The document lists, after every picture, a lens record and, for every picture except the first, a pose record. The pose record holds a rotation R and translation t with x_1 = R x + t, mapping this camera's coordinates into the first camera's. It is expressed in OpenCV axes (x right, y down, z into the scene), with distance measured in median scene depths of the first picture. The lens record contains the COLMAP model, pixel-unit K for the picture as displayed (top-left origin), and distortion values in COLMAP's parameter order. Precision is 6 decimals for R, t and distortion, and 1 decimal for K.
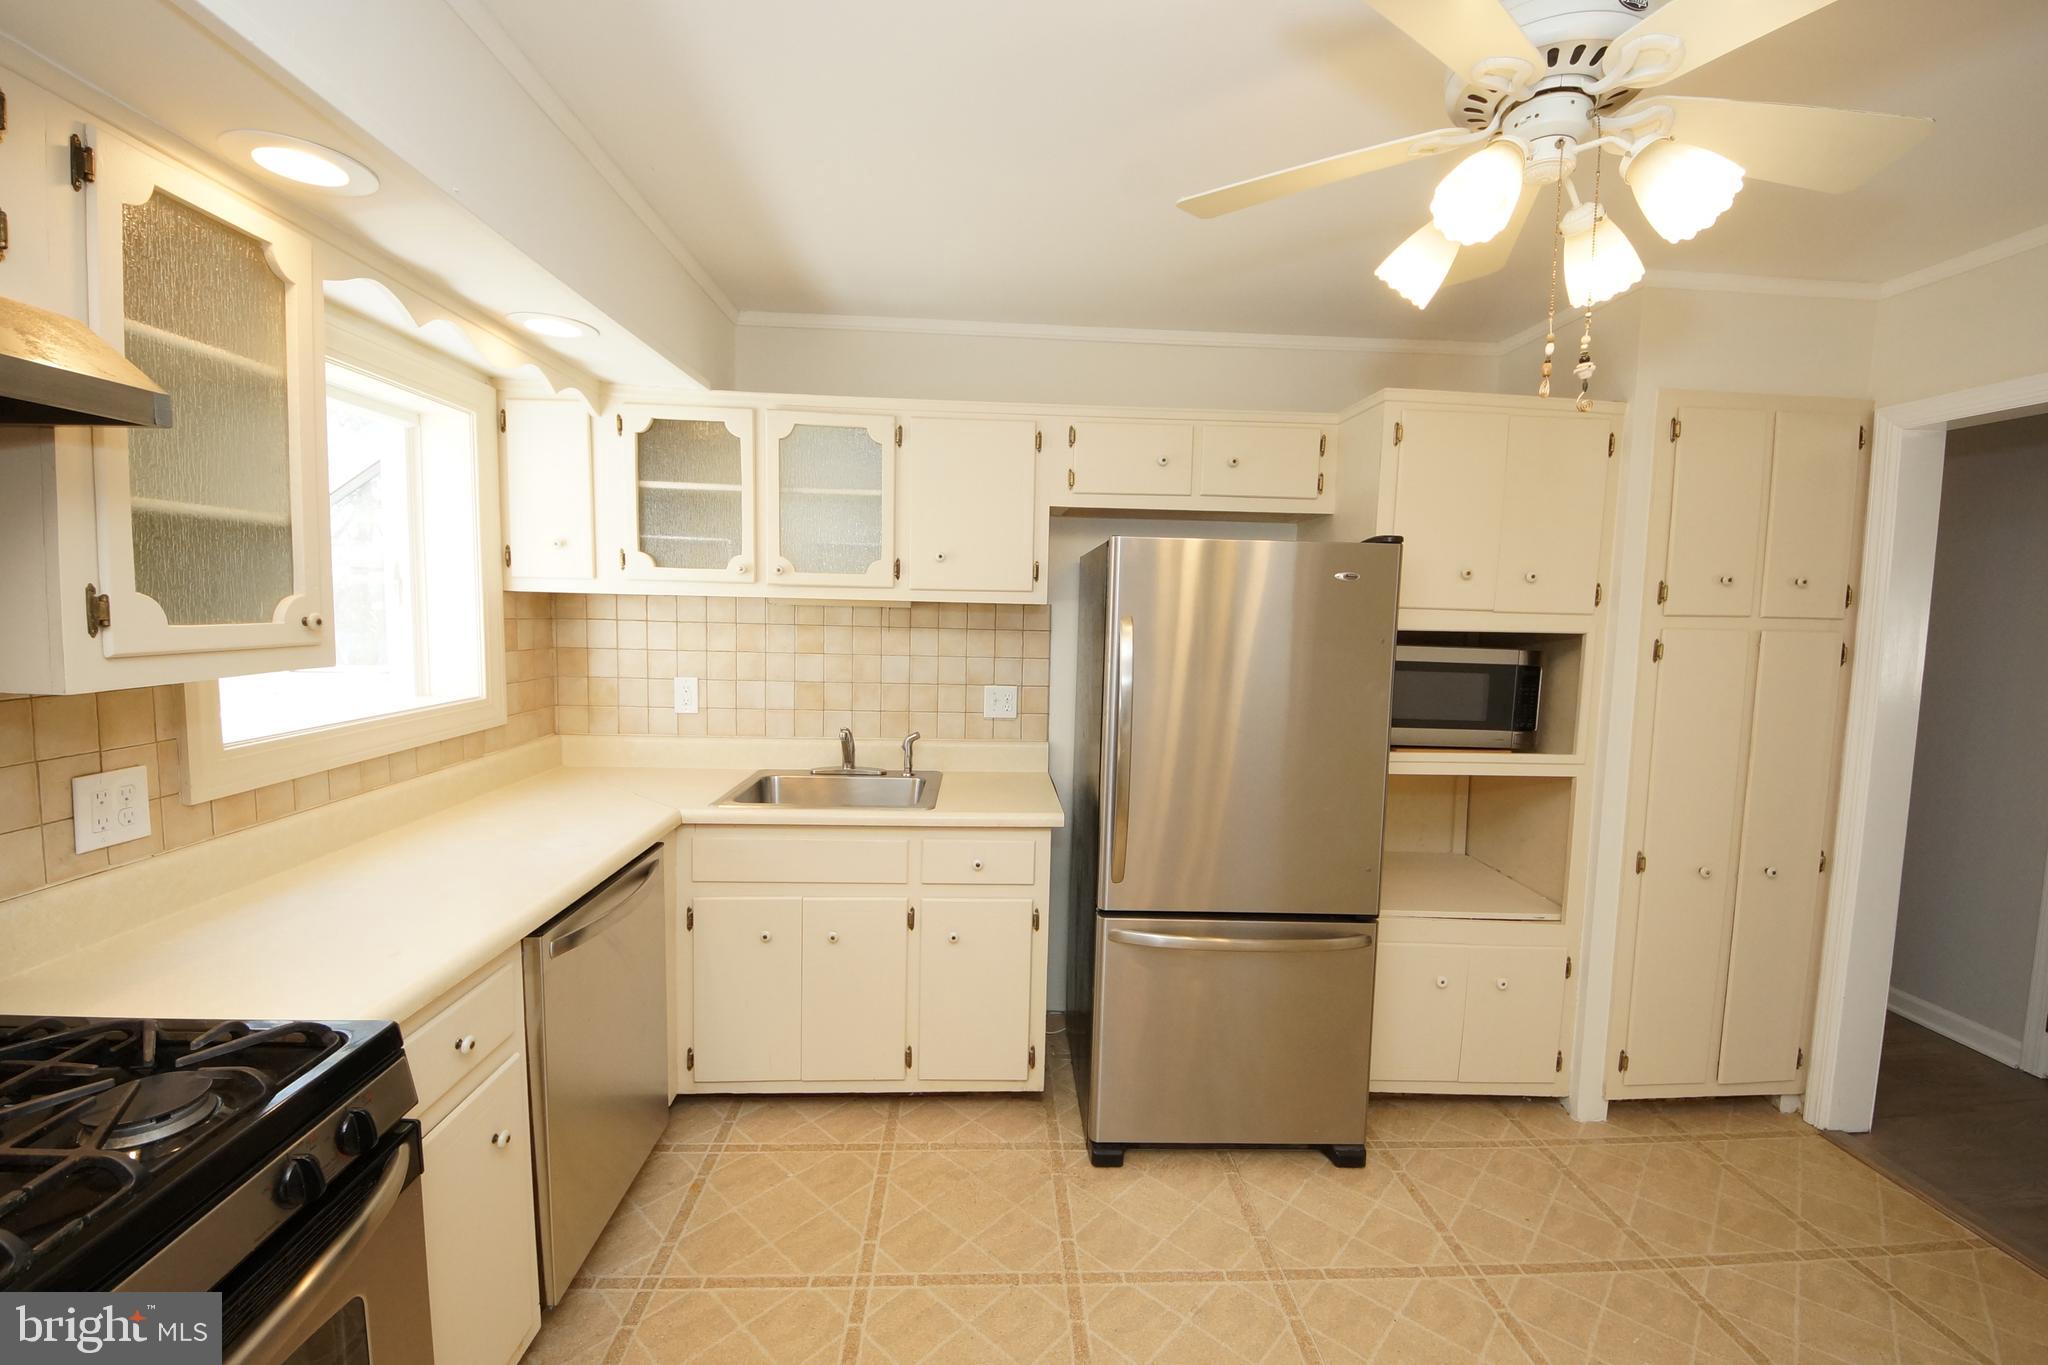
lens RADIAL K [[841.9, 0, 1027.7], [0, 841.9, 676.1], [0, 0, 1]] dist [0.037220, -0.031682]
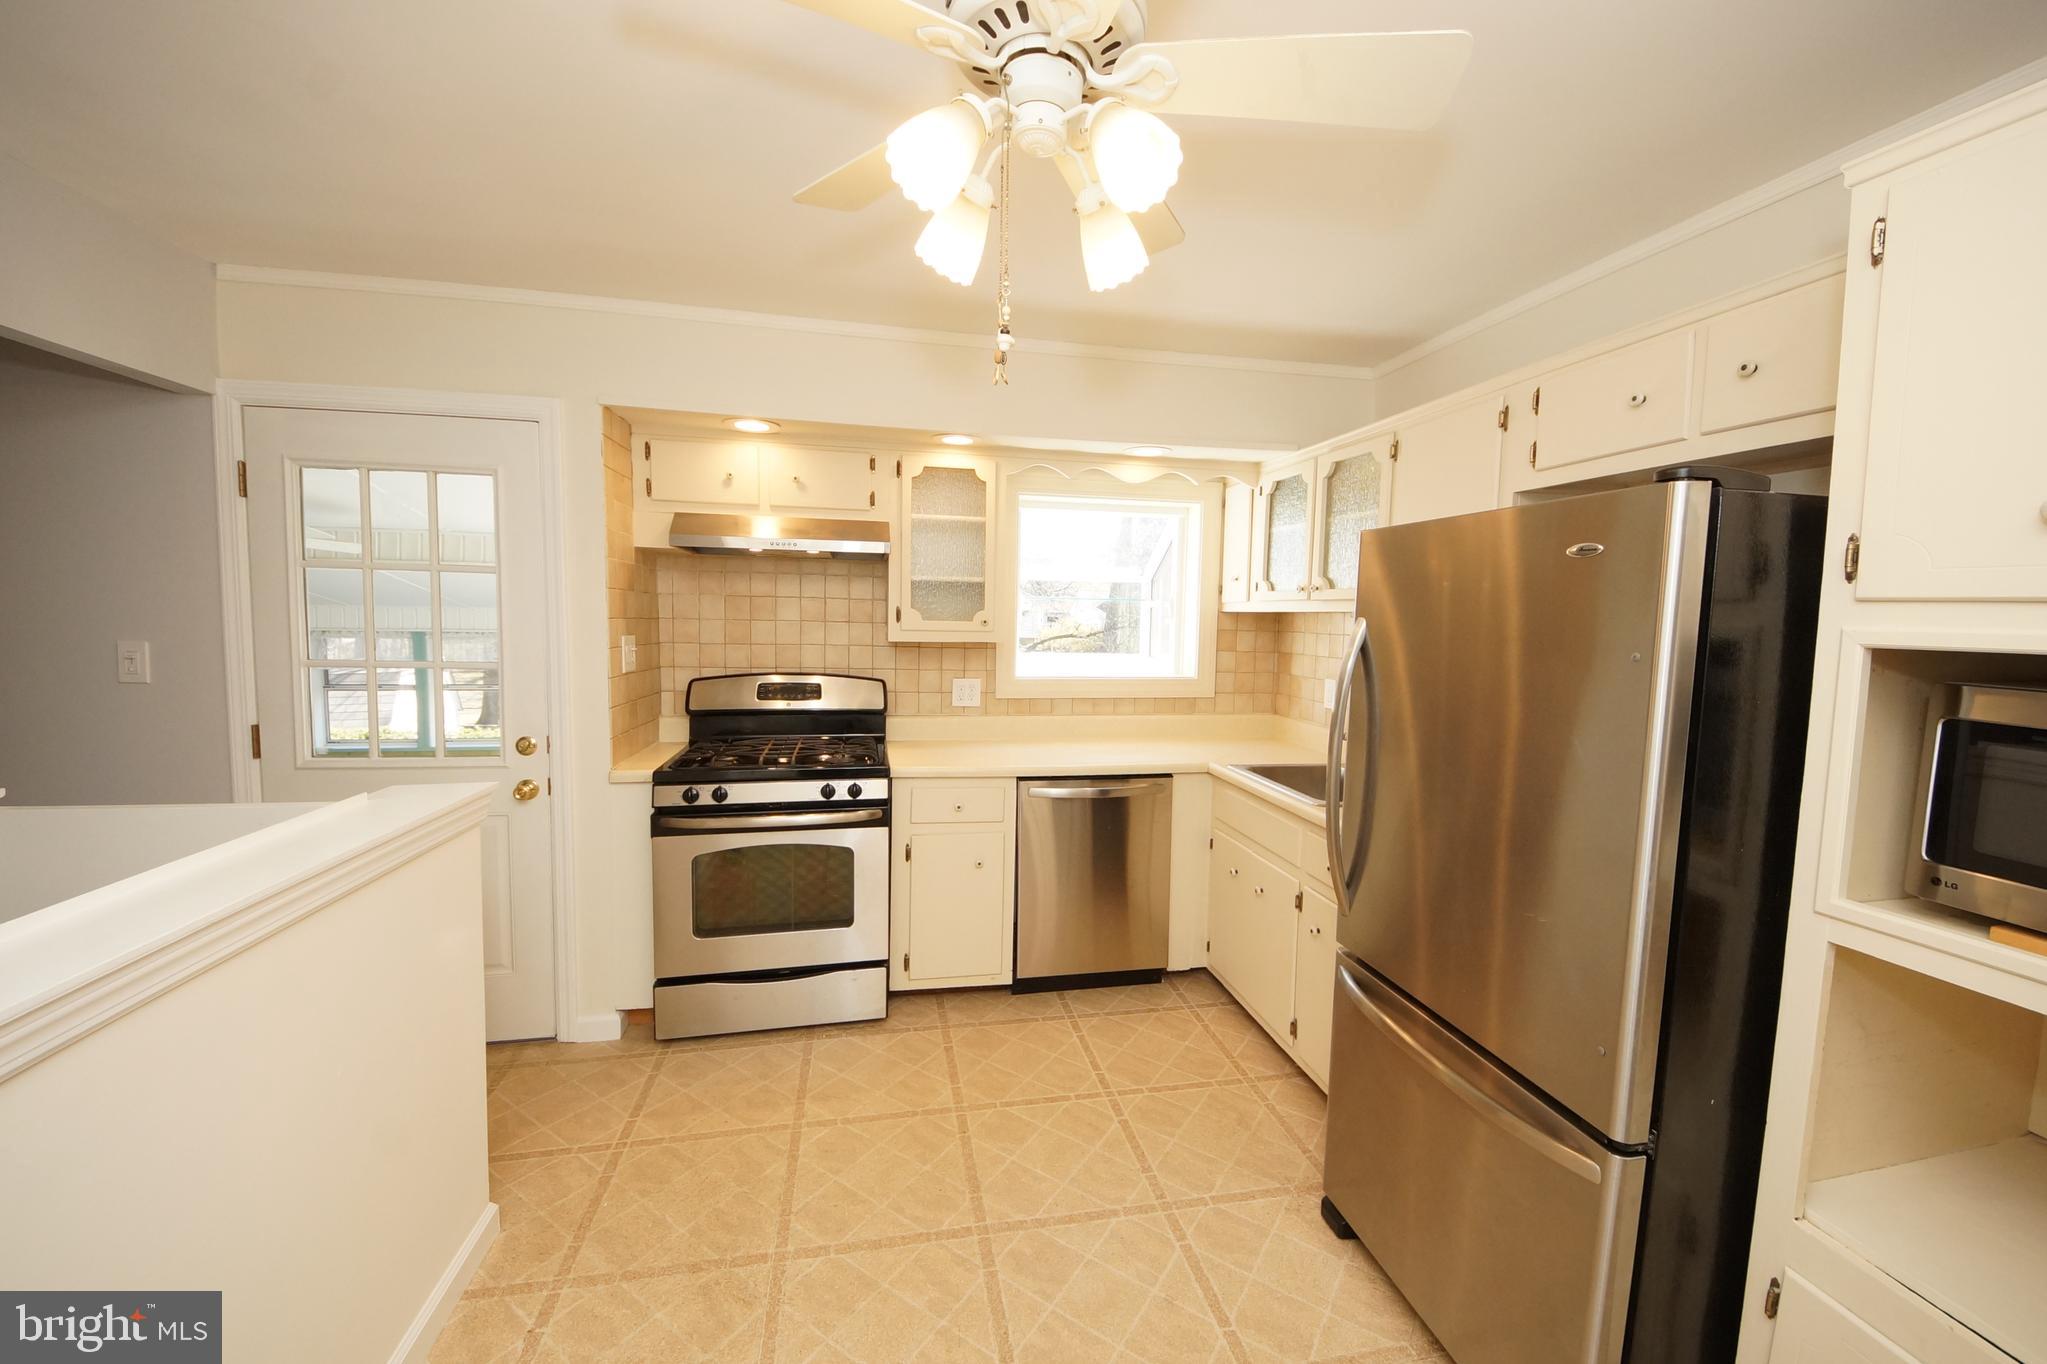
lens RADIAL K [[783.3, 0, 1023.6], [0, 783.3, 677.5], [0, 0, 1]] dist [0.049512, -0.039999]
pose [[0.149817, 0.059201, -0.986940, 0.756368], [-0.098118, 0.994169, 0.044740, -0.009880], [0.983833, 0.090133, 0.154752, 0.440625]]
